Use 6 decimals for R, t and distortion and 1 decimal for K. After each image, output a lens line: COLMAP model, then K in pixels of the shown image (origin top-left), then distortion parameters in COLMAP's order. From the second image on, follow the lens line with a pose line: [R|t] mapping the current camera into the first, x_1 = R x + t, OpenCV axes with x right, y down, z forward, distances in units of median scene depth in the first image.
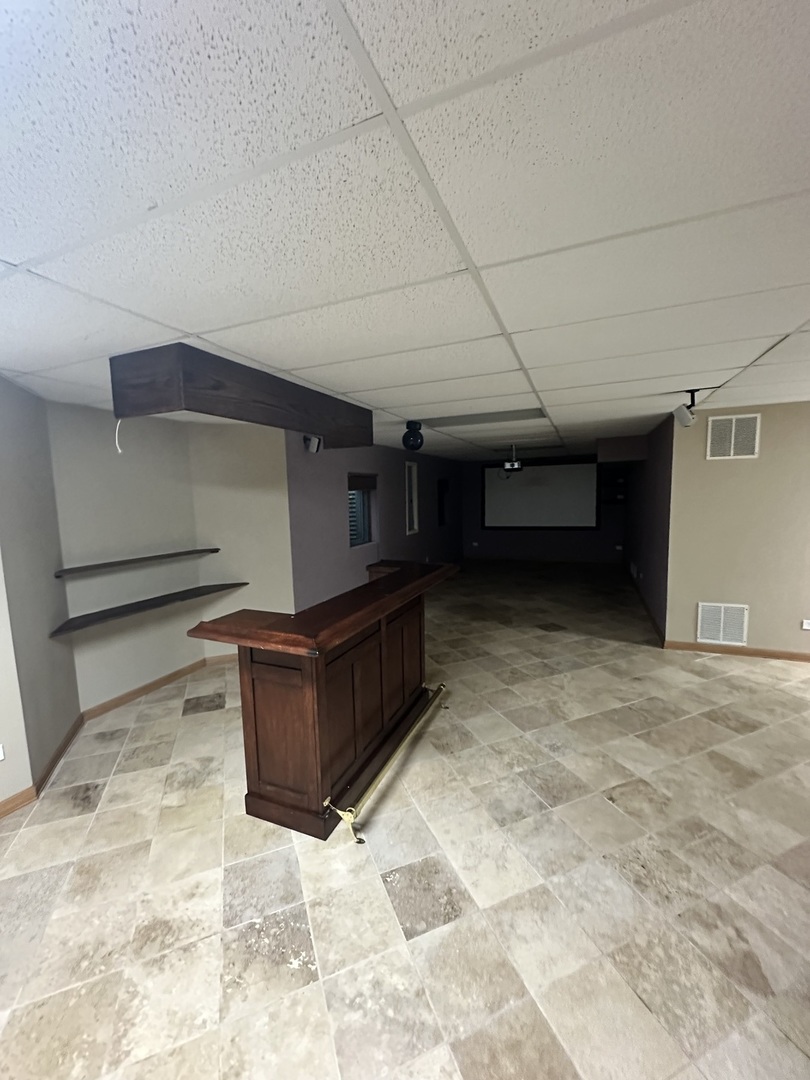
lens RADIAL K [[441.2, 0, 403.1], [0, 441.2, 548.4], [0, 0, 1]] dist [0.001333, -0.000203]
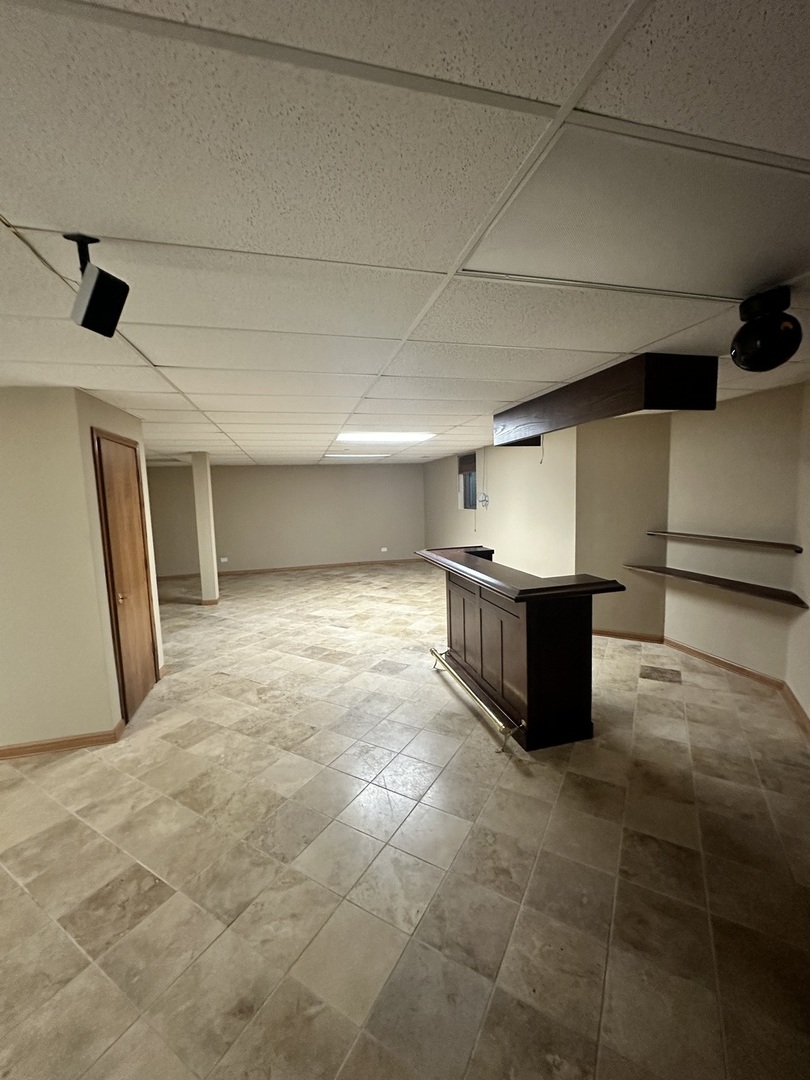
lens RADIAL K [[441.2, 0, 407.3], [0, 441.2, 534.1], [0, 0, 1]] dist [0.001333, -0.000203]
pose [[-0.798484, 0.106147, -0.592585, 0.978260], [-0.025301, 0.977547, 0.209195, -0.292361], [0.601484, 0.182031, -0.777870, 2.115646]]
